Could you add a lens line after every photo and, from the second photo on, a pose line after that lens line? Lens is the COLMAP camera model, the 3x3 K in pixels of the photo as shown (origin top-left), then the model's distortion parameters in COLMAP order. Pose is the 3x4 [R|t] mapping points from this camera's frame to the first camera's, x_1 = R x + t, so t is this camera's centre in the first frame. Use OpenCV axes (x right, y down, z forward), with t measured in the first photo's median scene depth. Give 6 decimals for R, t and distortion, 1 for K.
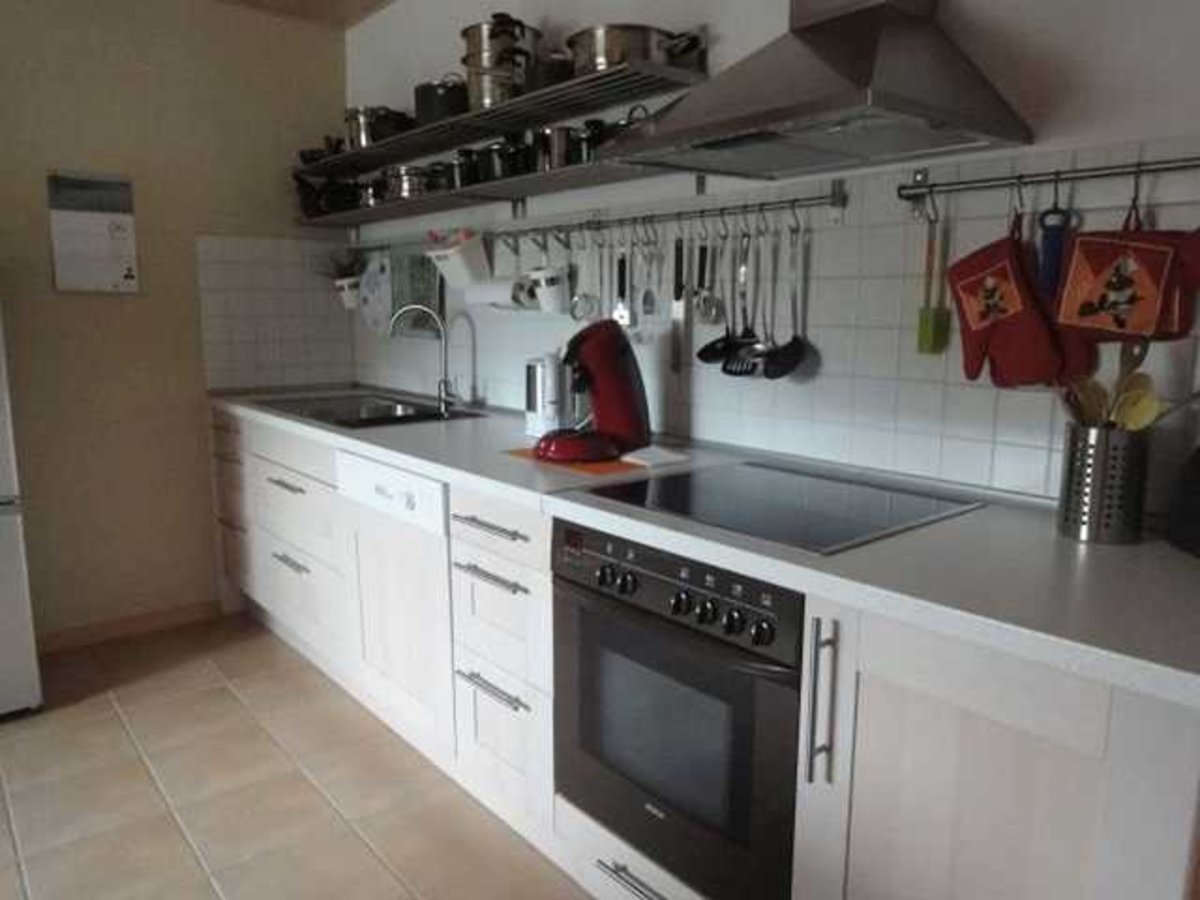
lens RADIAL K [[847.6, 0, 600.0], [0, 847.6, 450.0], [0, 0, 1]] dist [-0.054202, 0.004727]
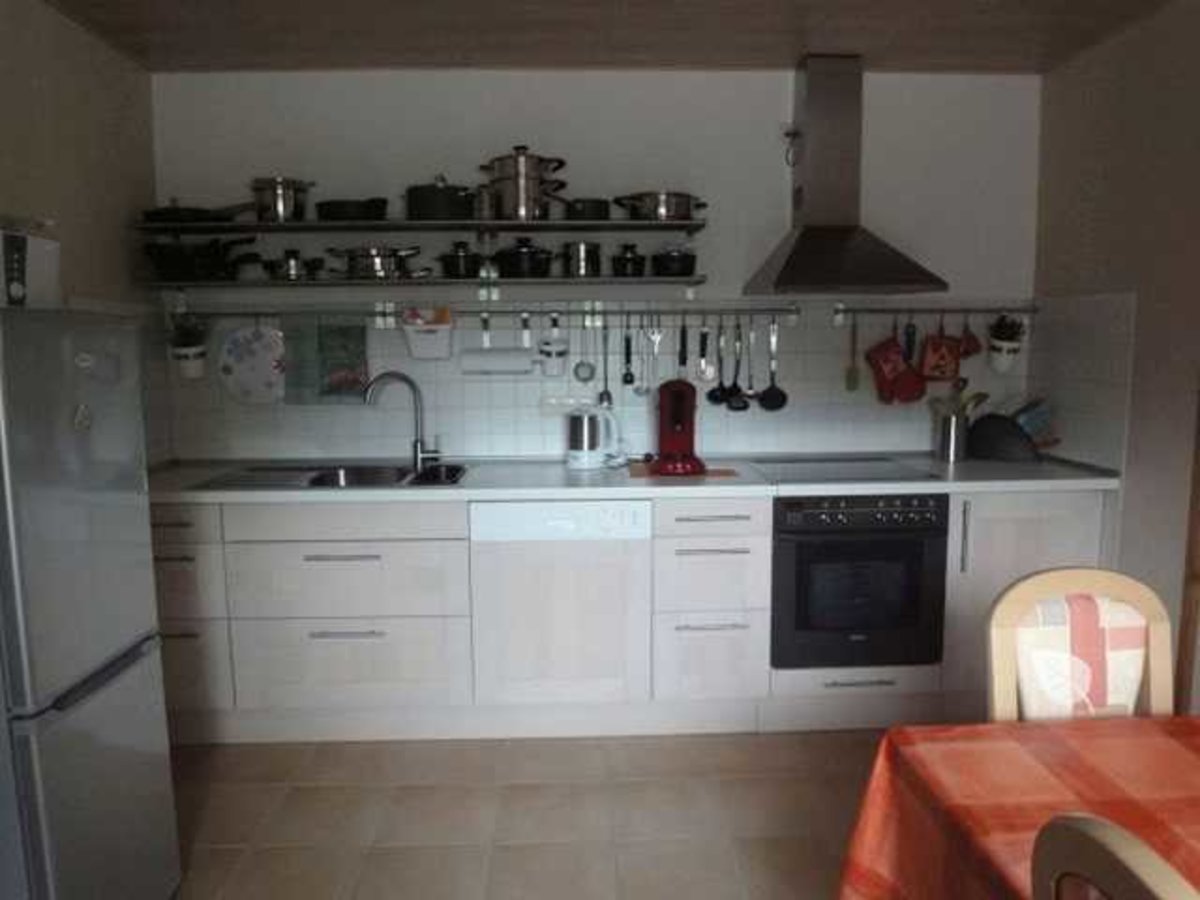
lens RADIAL K [[847.6, 0, 600.0], [0, 847.6, 450.0], [0, 0, 1]] dist [-0.054202, 0.004727]
pose [[0.617640, -0.108707, 0.778912, -1.311650], [0.142527, 0.989473, 0.025076, -0.090446], [-0.773438, 0.095528, 0.626632, 0.167460]]
